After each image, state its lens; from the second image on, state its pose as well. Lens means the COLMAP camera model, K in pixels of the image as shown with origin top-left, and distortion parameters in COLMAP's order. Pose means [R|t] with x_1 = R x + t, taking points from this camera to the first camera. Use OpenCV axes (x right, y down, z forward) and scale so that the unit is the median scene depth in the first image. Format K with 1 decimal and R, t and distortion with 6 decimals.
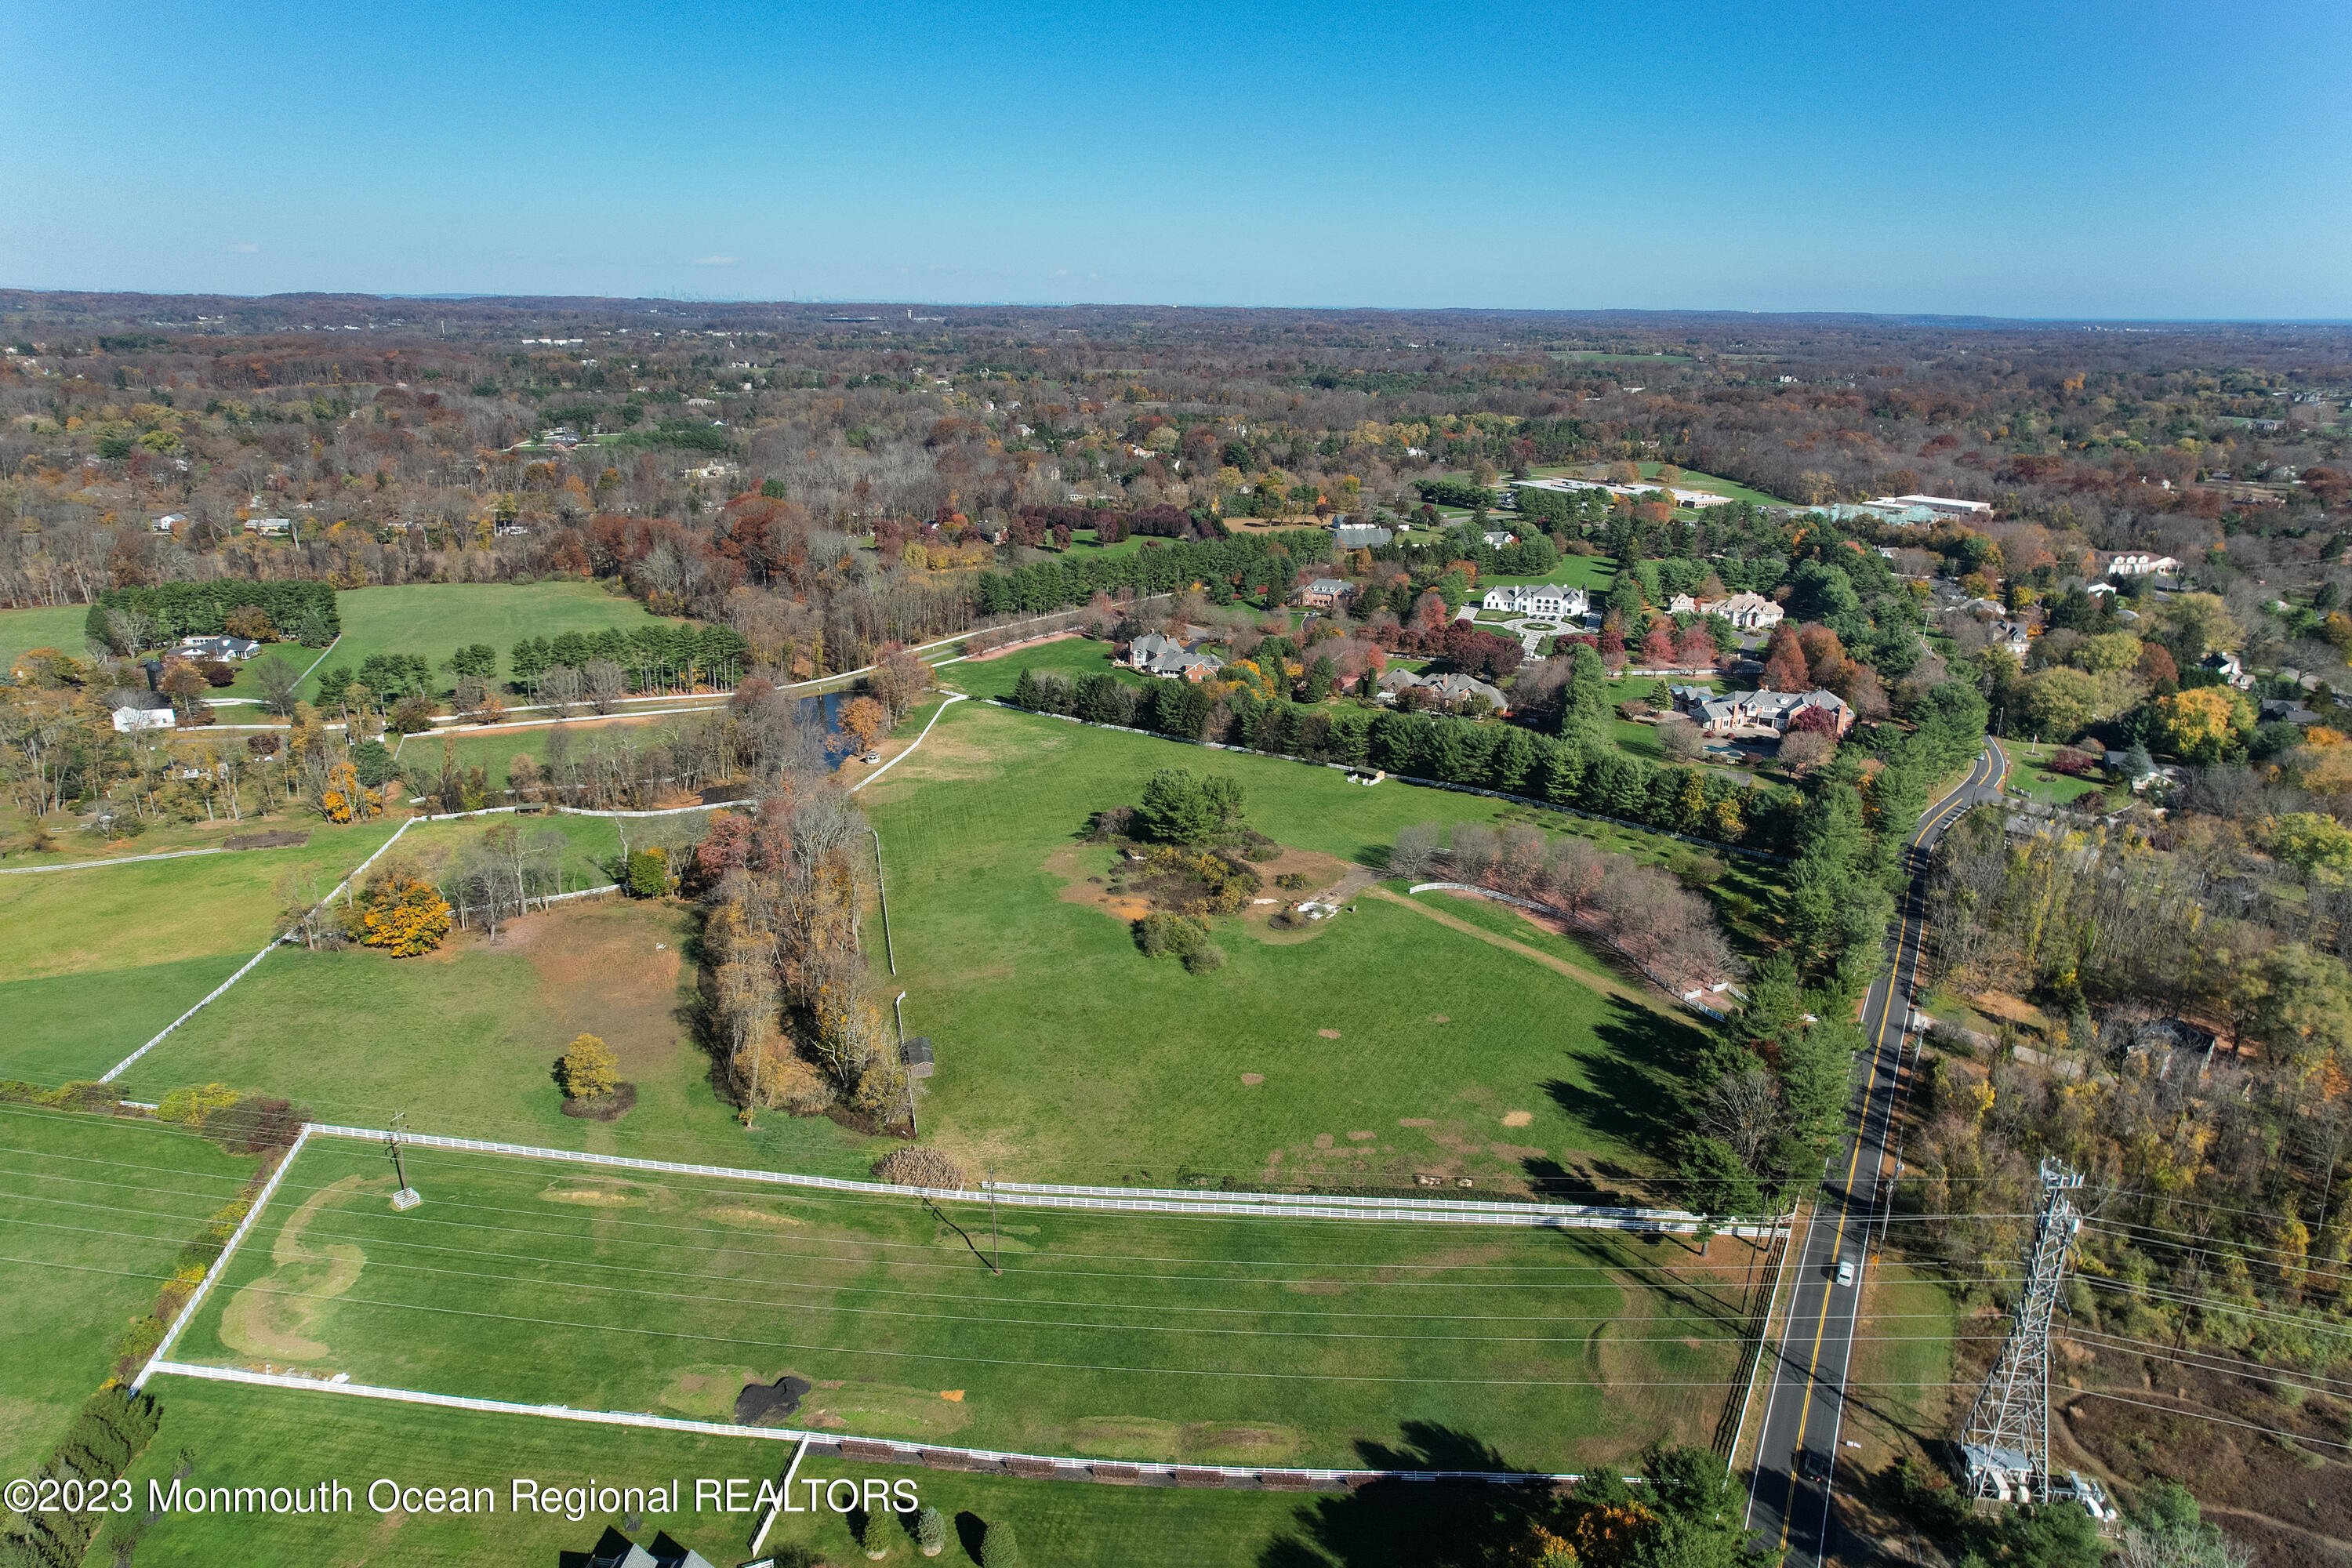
lens RADIAL K [[1489.4, 0, 1184.8], [0, 1489.4, 771.1], [0, 0, 1]] dist [-0.049135, 0.069935]
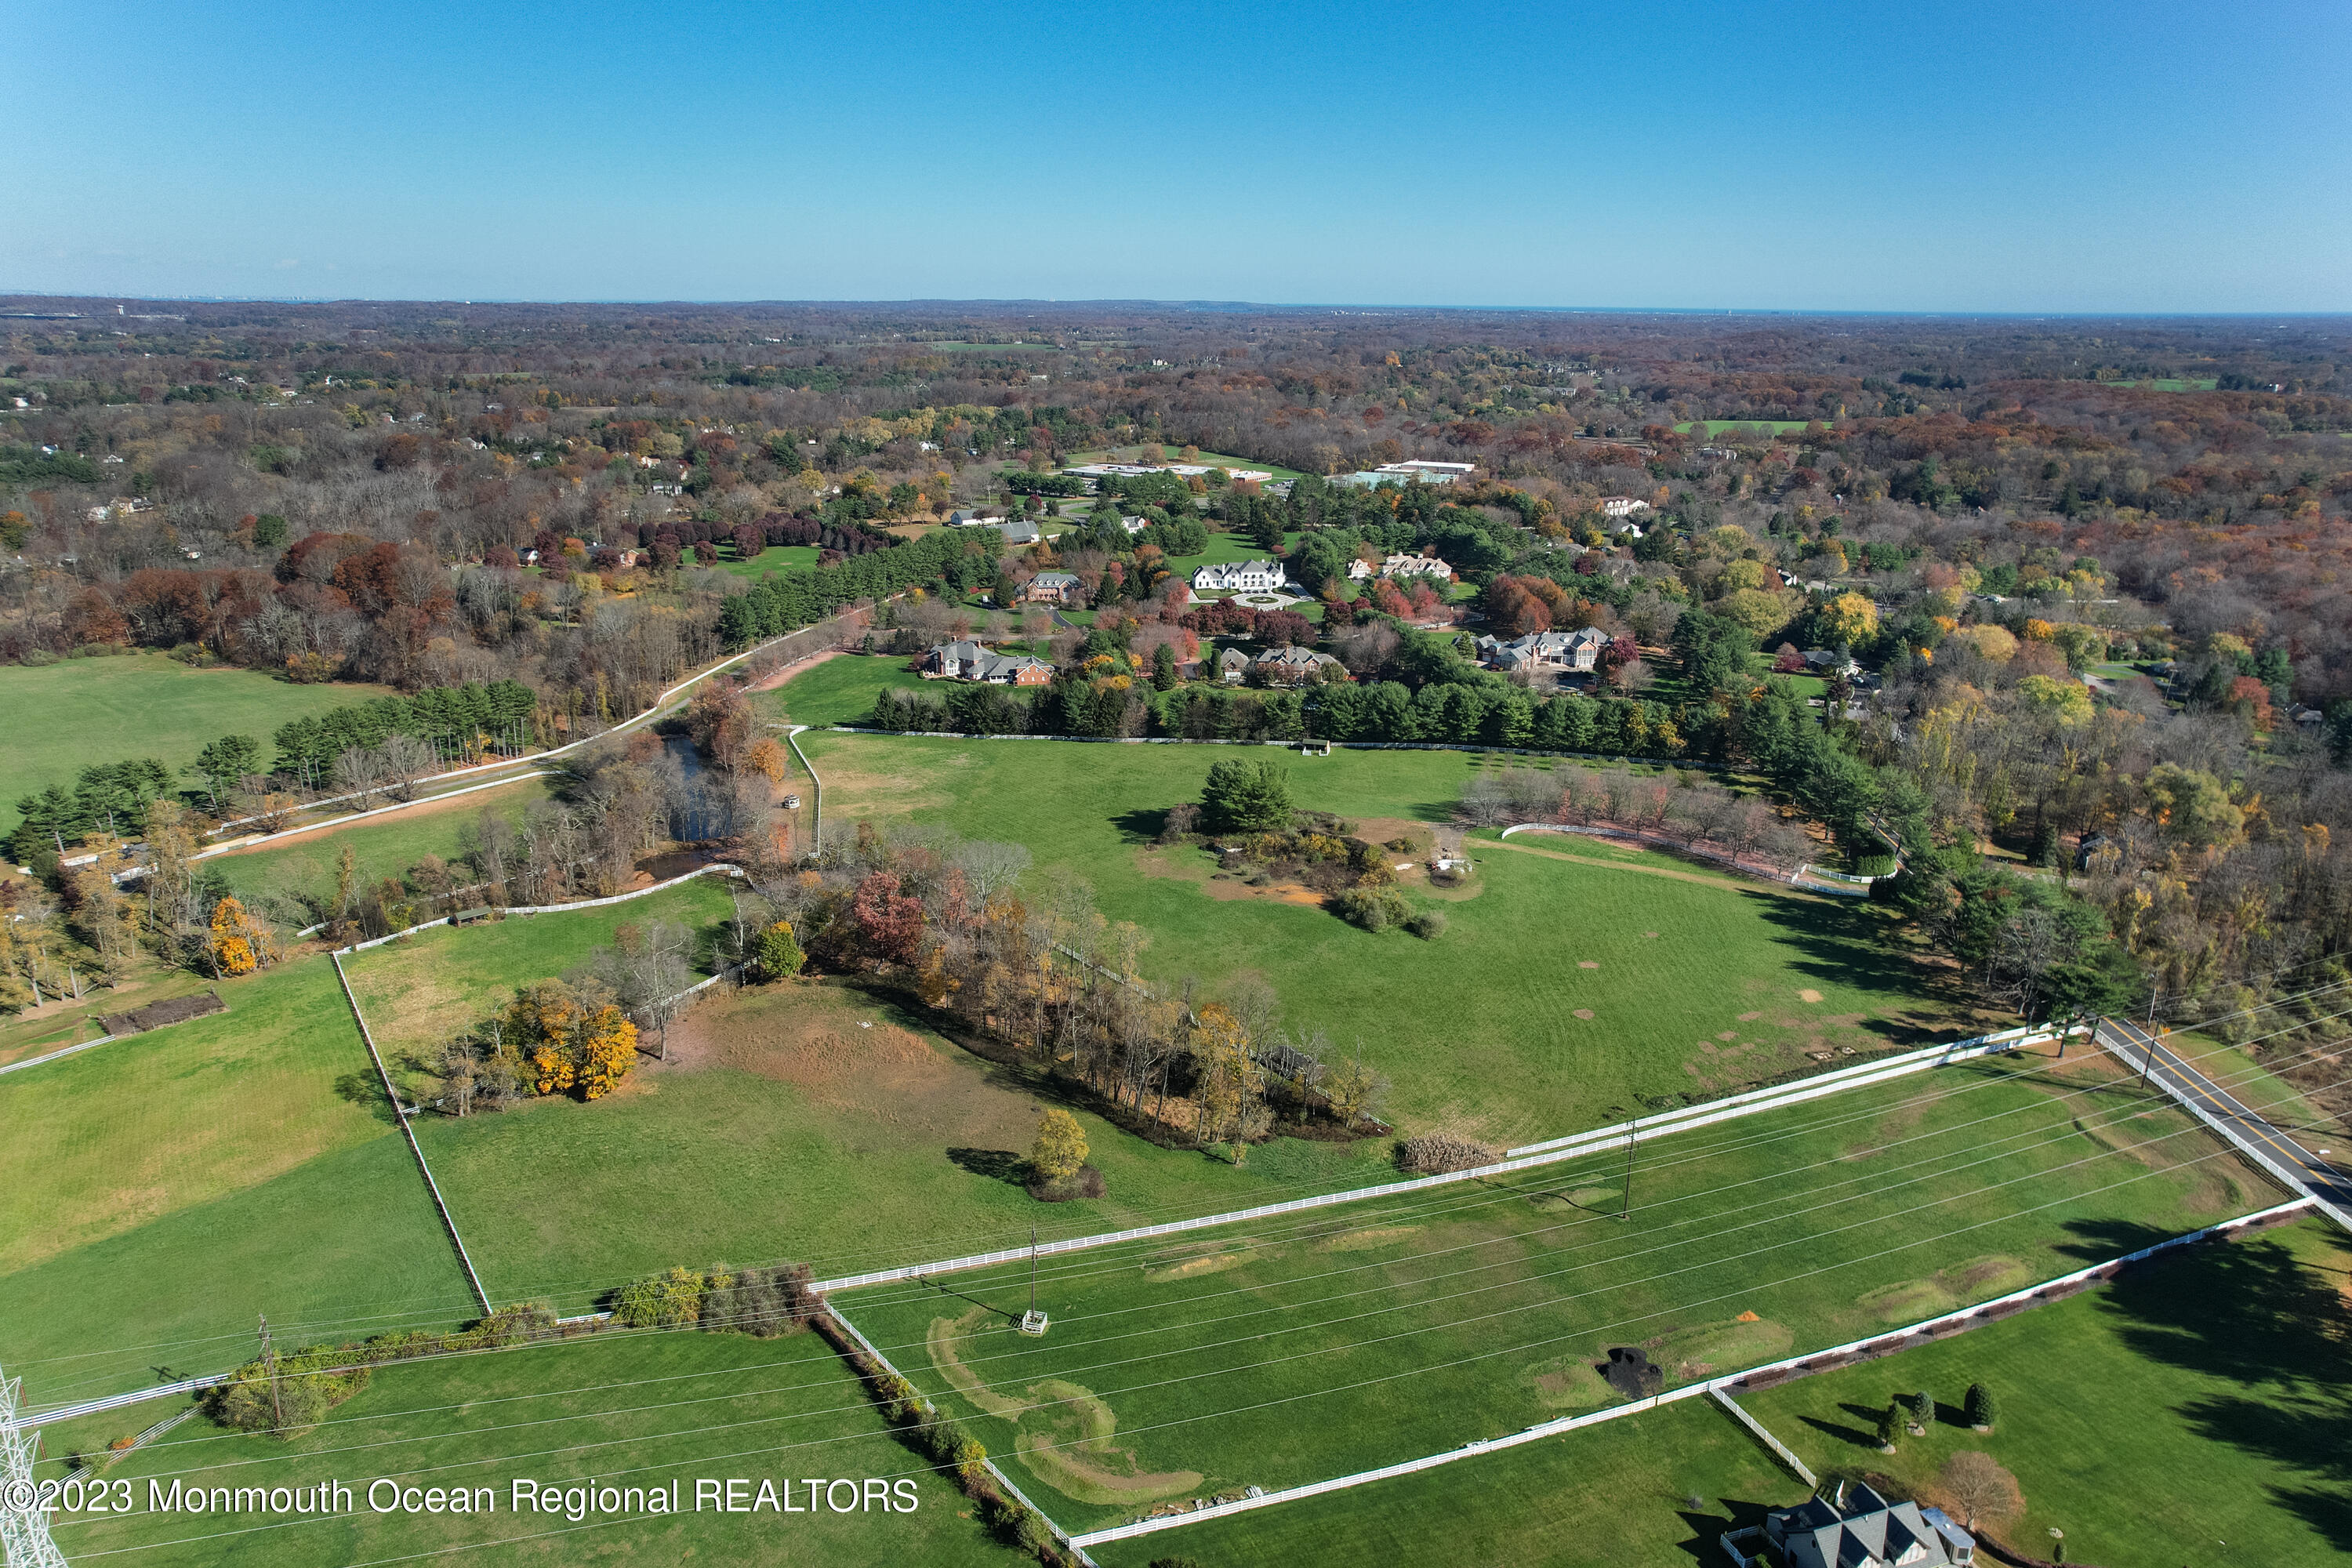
lens RADIAL K [[1489.4, 0, 1184.8], [0, 1489.4, 771.1], [0, 0, 1]] dist [-0.049135, 0.069935]
pose [[0.901042, -0.137177, 0.411468, -0.408105], [0.135079, 0.990240, 0.034332, -0.029405], [-0.412162, 0.024646, 0.910777, 0.078519]]
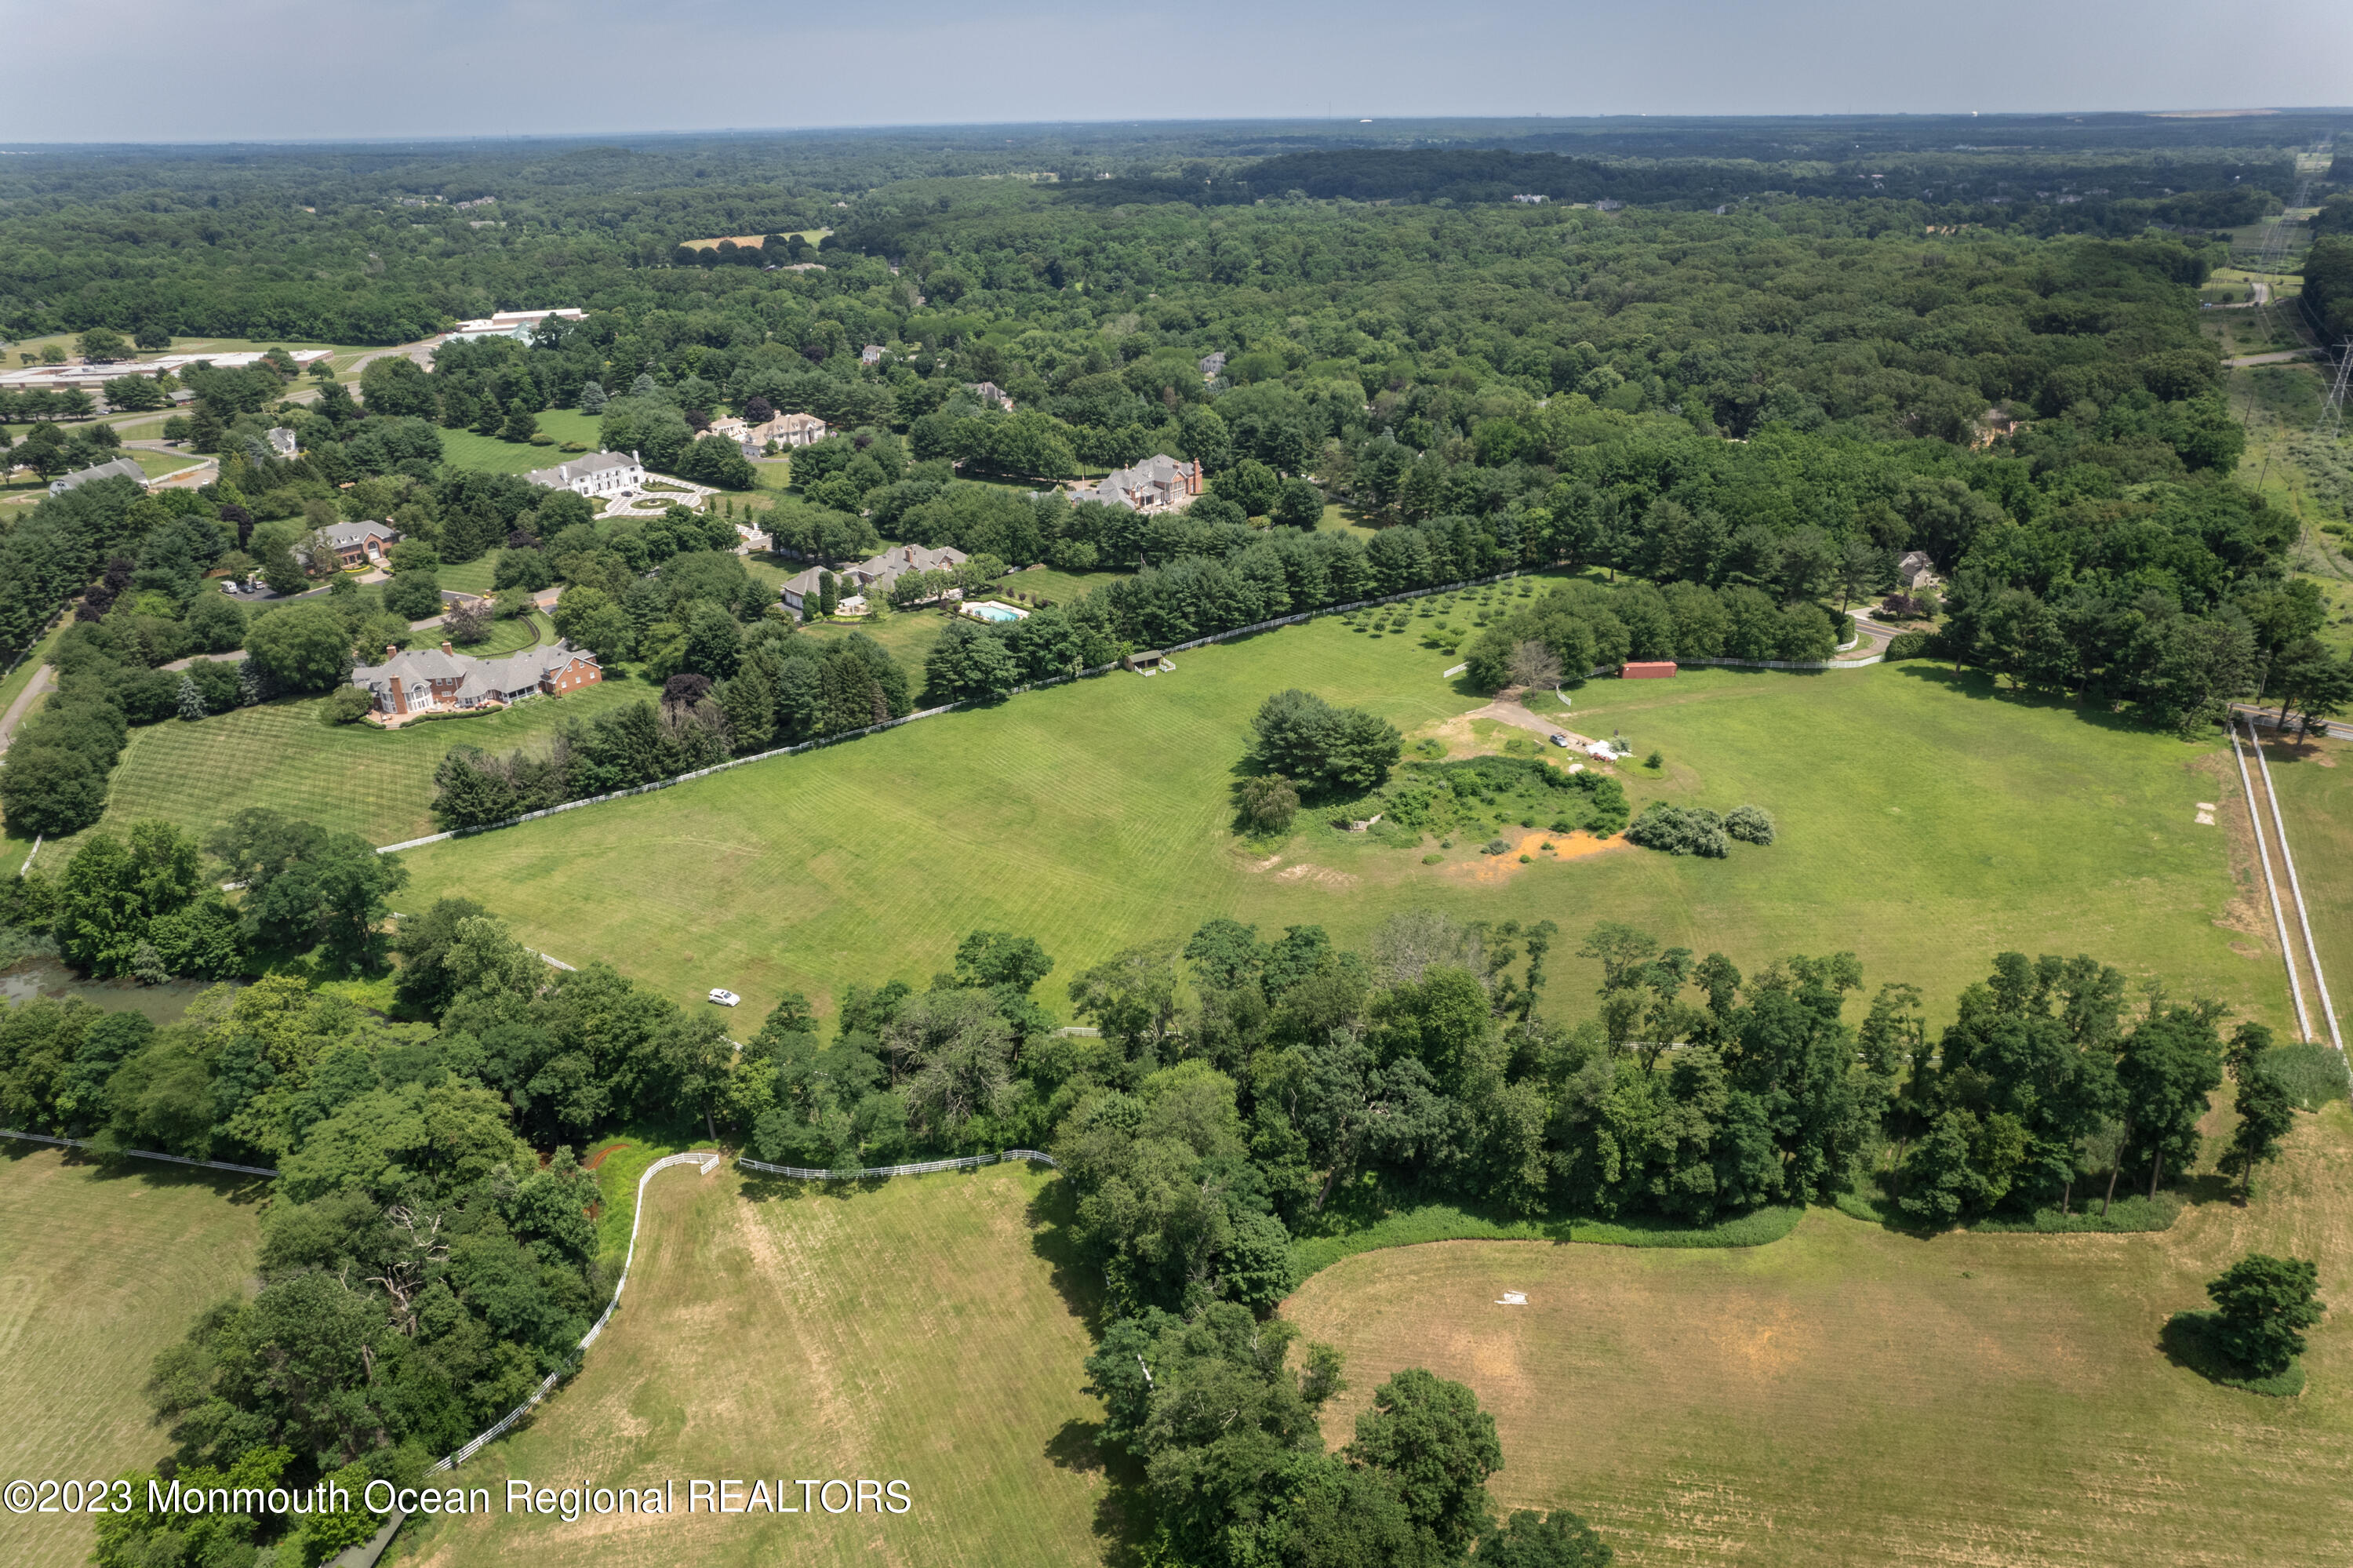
lens RADIAL K [[1544.9, 0, 1161.2], [0, 1544.9, 730.4], [0, 0, 1]] dist [-0.080148, 0.082497]
pose [[0.367557, -0.368598, 0.853837, -0.599678], [0.303958, 0.915295, 0.264282, -0.182680], [-0.878926, 0.162392, 0.448461, 0.651226]]
